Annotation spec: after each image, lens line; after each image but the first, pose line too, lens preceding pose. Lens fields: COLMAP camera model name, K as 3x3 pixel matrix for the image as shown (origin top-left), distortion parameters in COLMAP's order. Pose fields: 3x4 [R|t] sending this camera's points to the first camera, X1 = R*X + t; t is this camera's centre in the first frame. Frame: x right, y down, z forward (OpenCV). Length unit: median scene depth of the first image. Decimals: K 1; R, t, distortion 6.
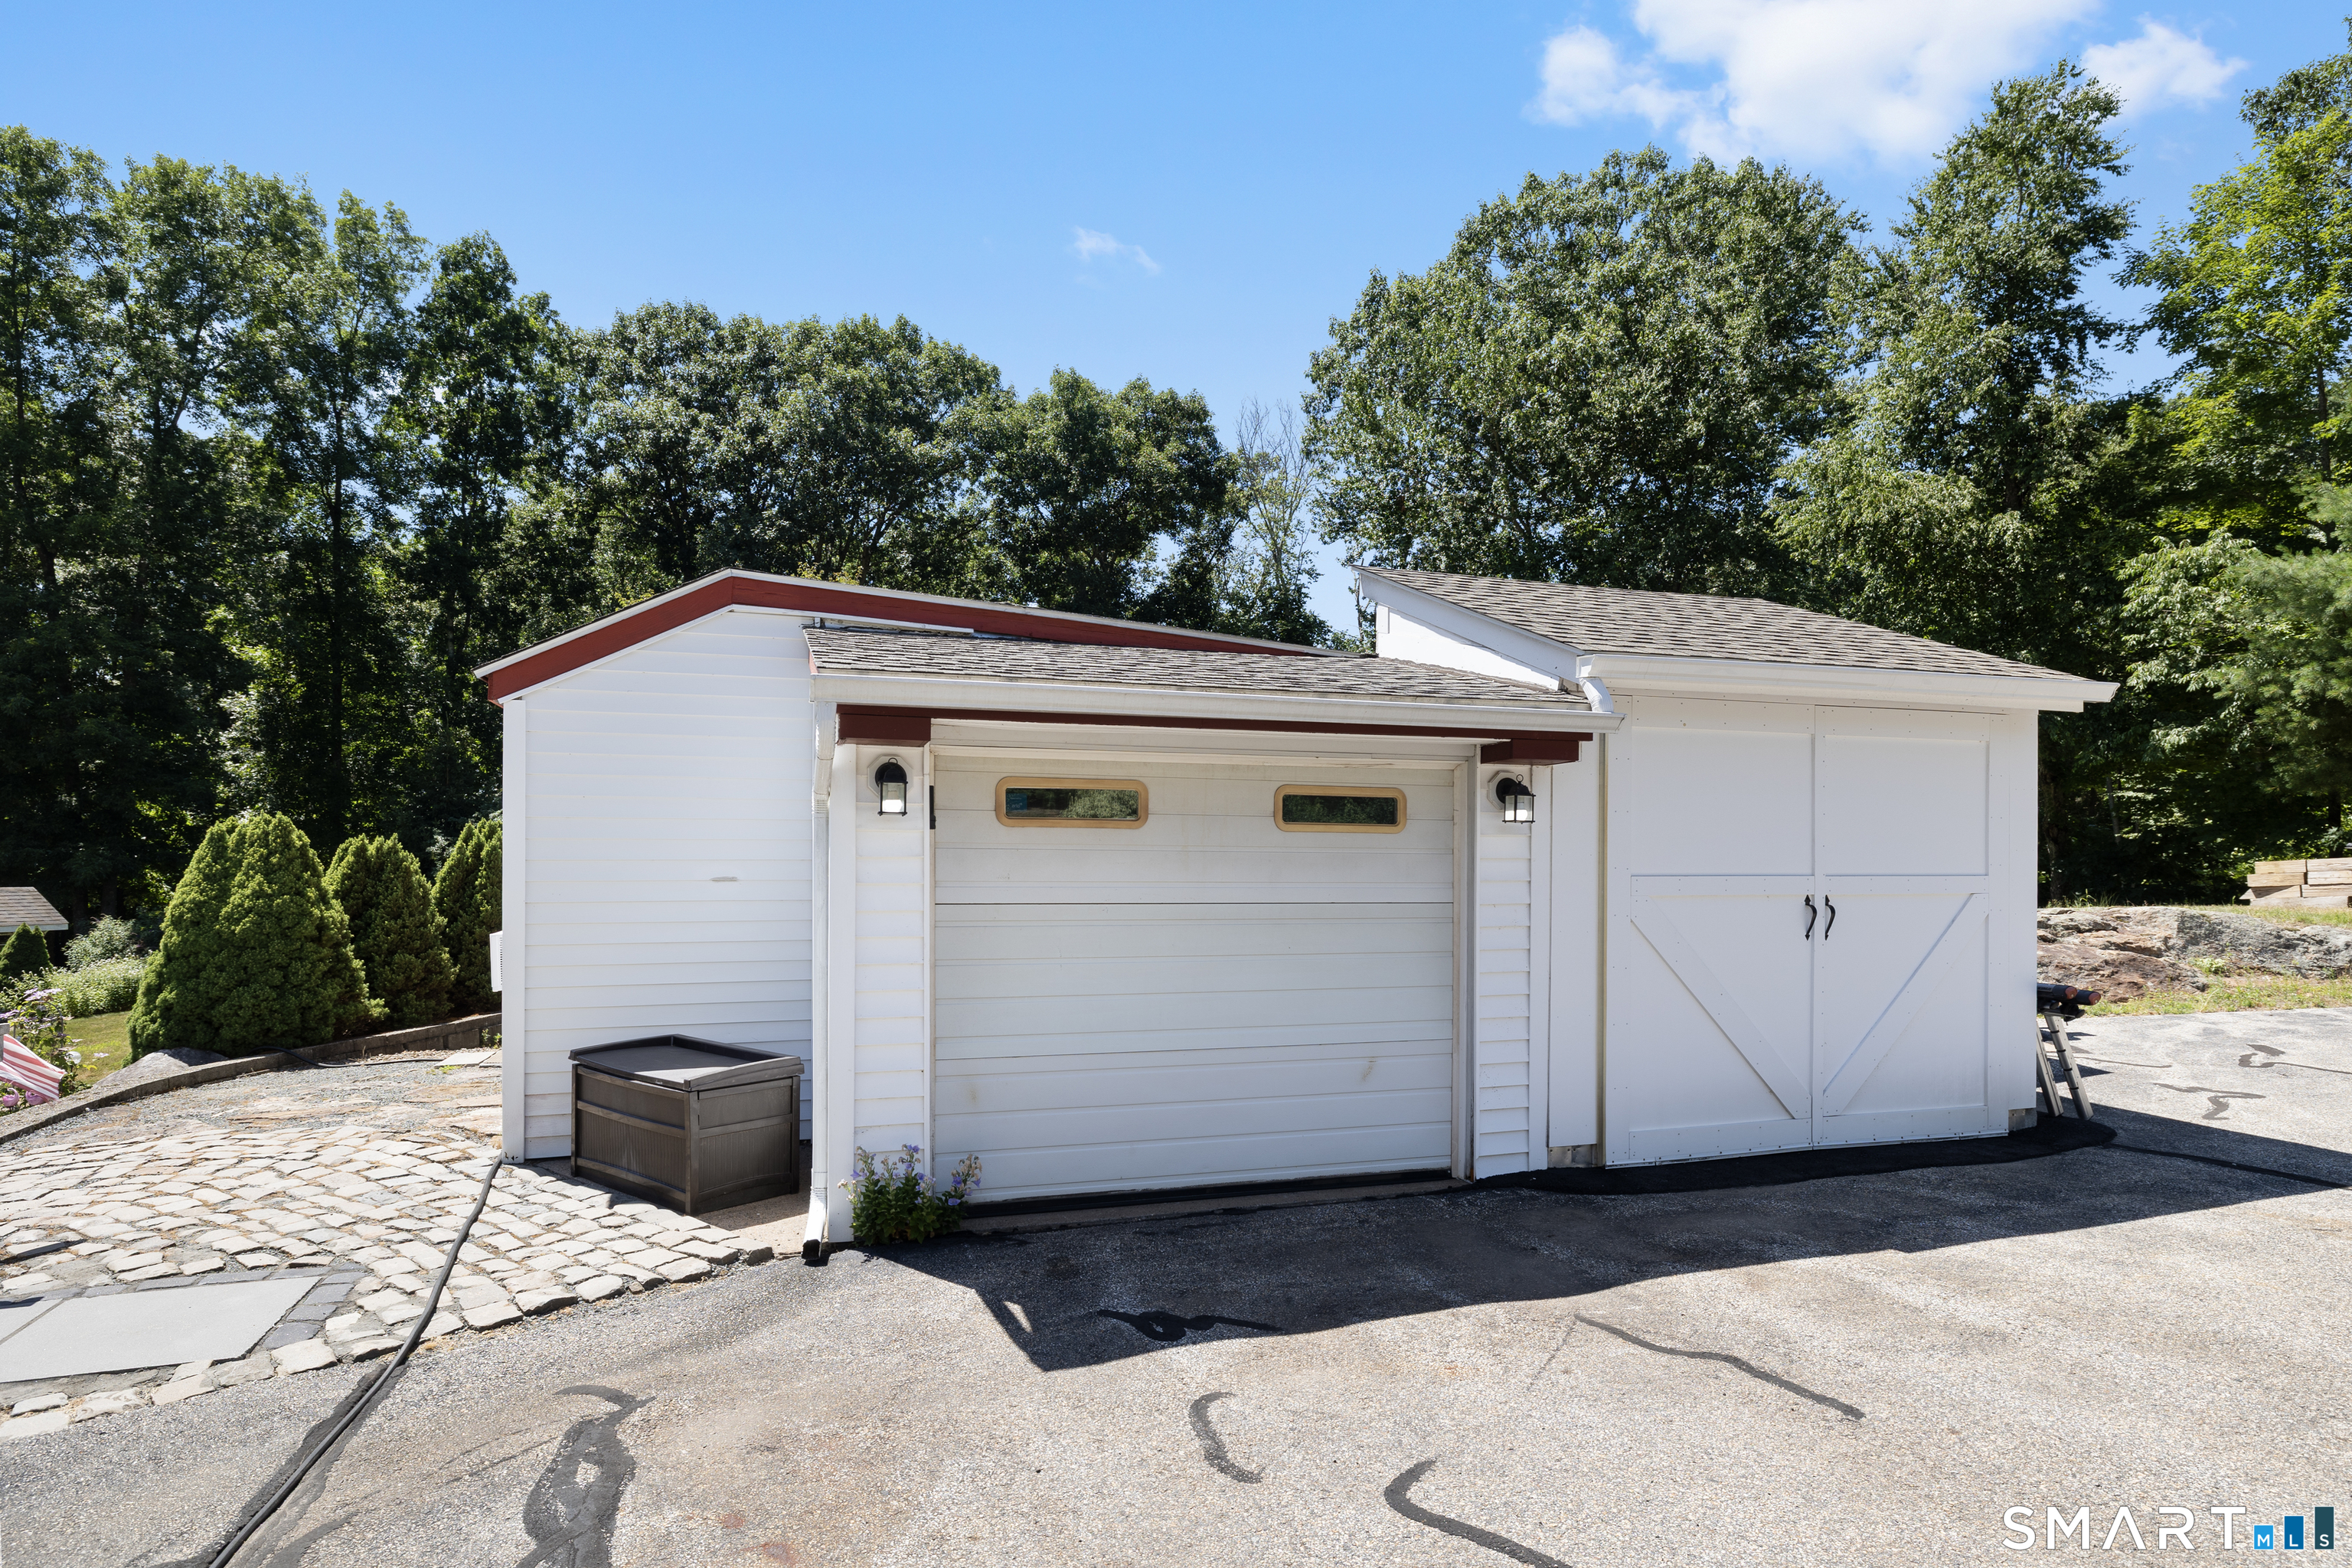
lens RADIAL K [[1297.1, 0, 1176.5], [0, 1297.1, 798.0], [0, 0, 1]] dist [-0.002751, -0.000766]
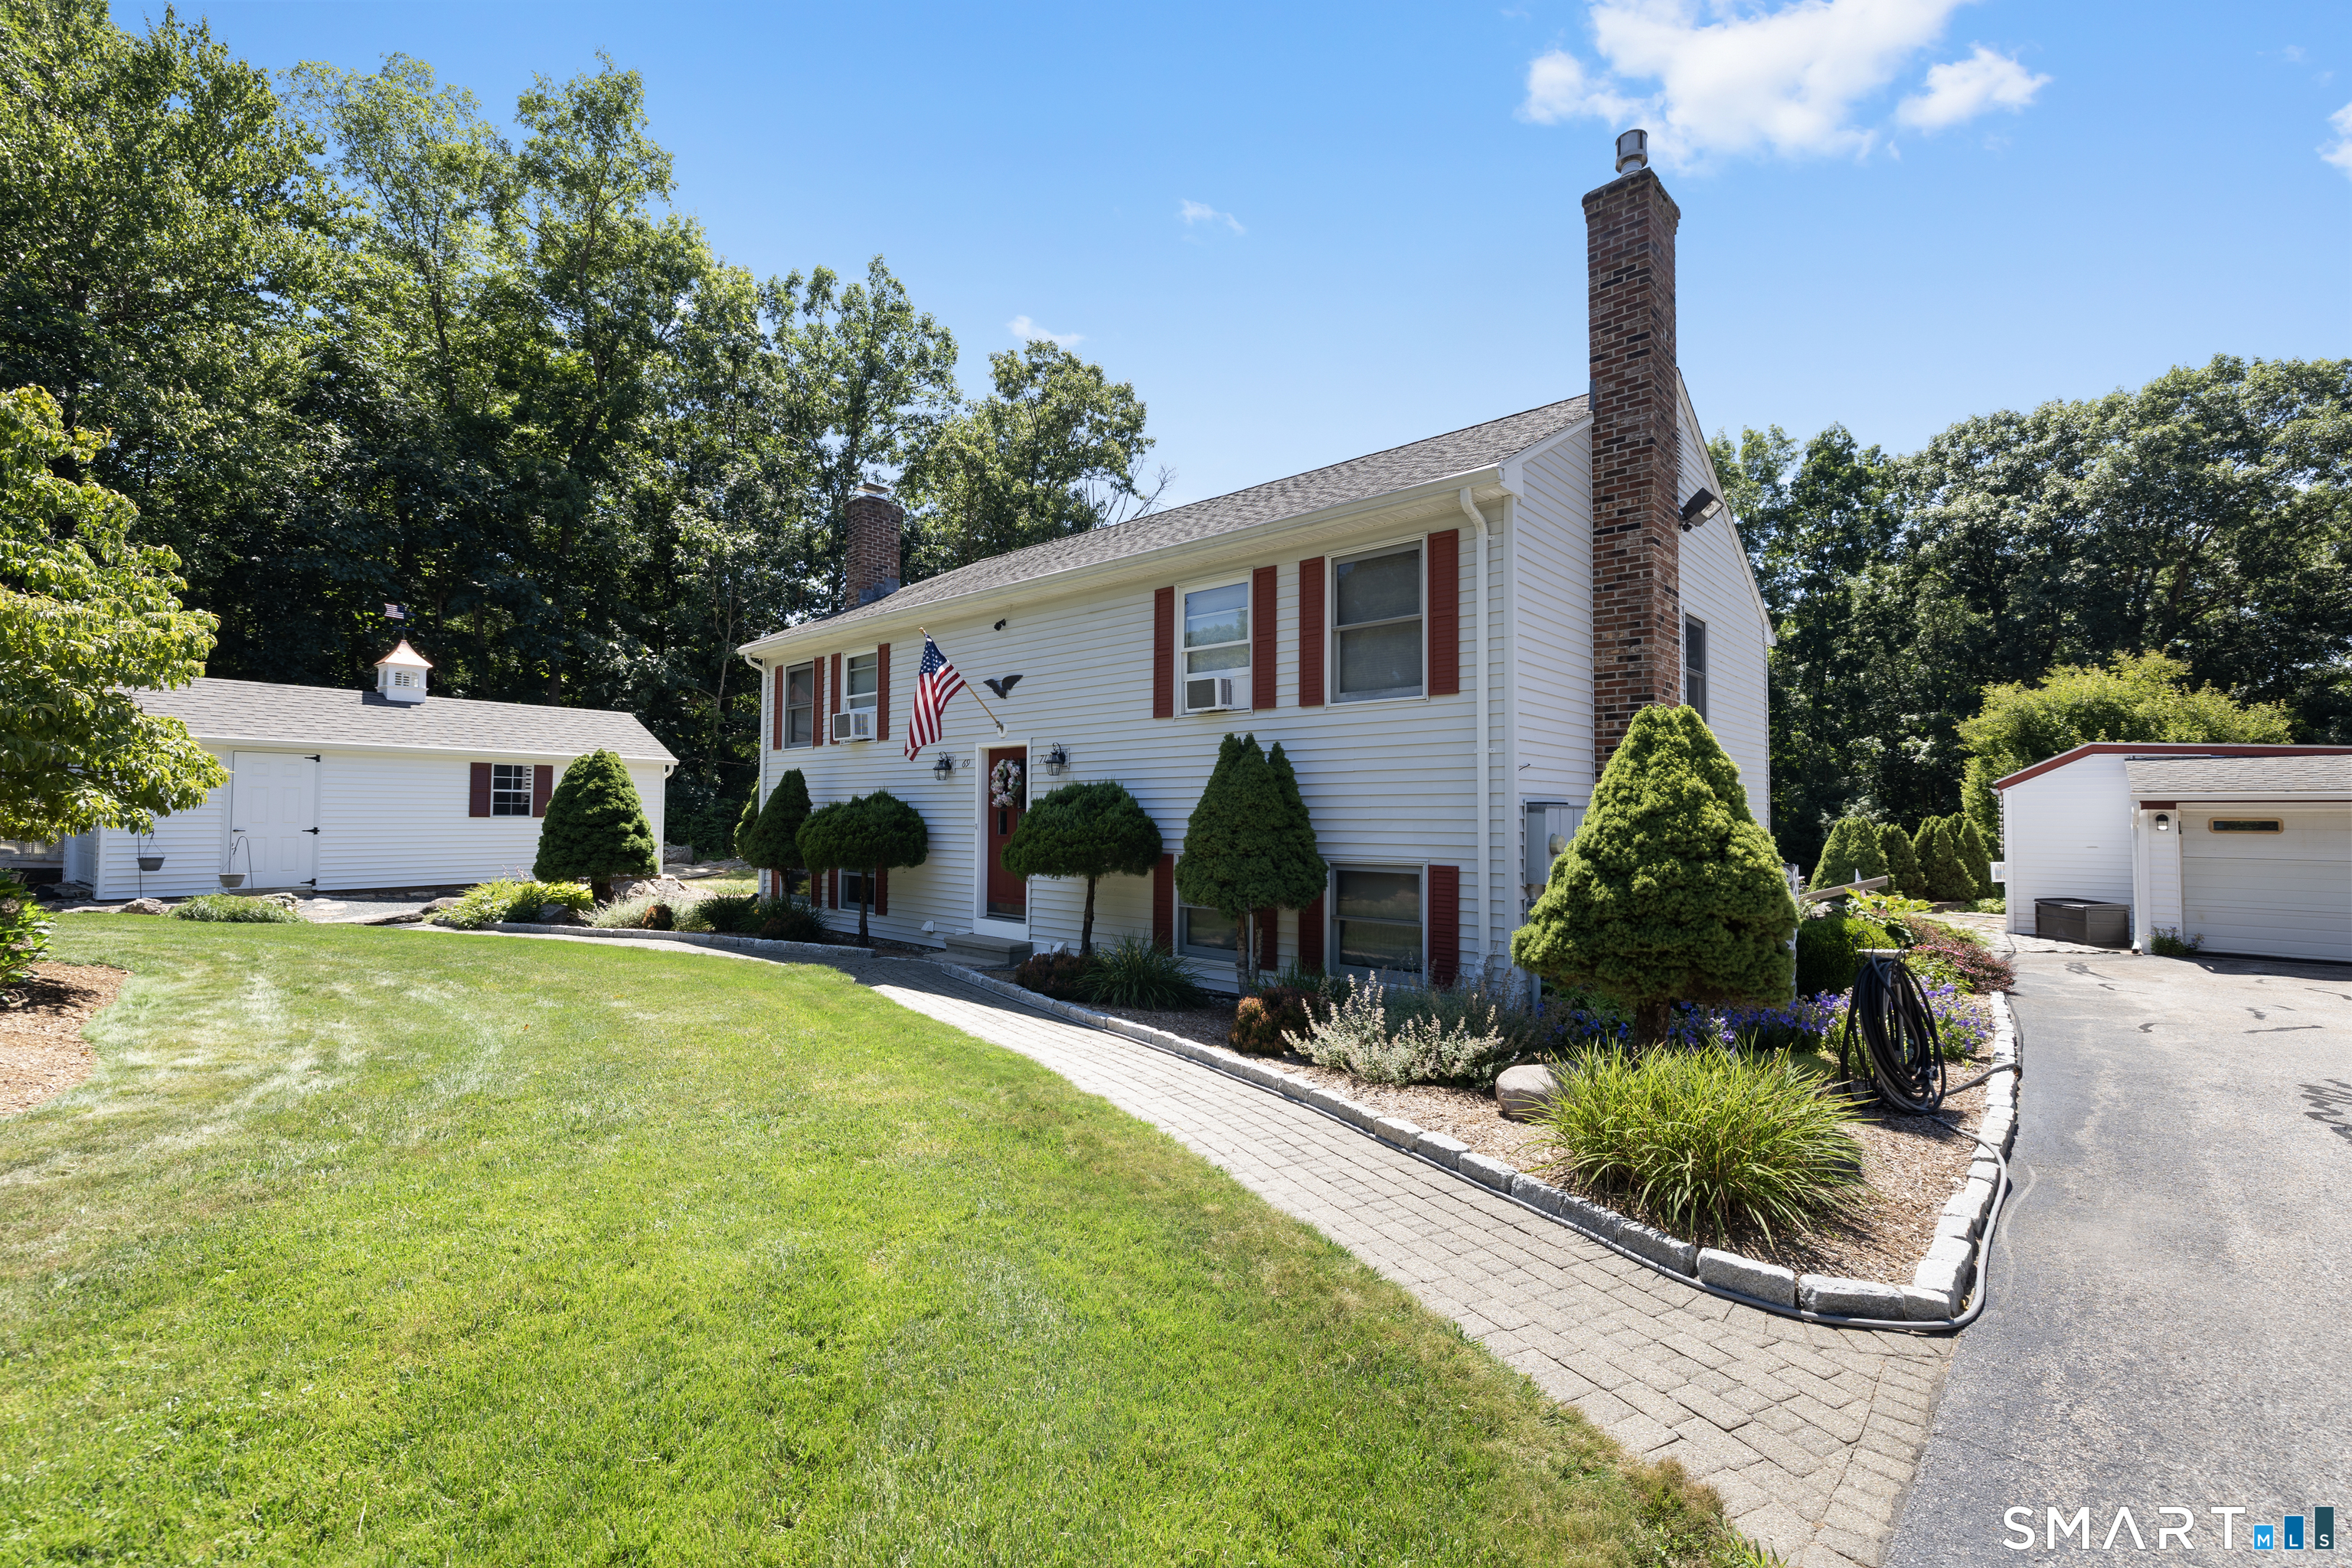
lens RADIAL K [[997.6, 0, 1173.8], [0, 997.6, 794.8], [0, 0, 1]] dist [-0.000852, -0.000519]
pose [[0.507821, -0.016496, -0.861305, 0.077513], [0.033427, 0.999441, 0.000567, -0.018241], [0.860814, -0.029078, 0.508088, -0.277083]]
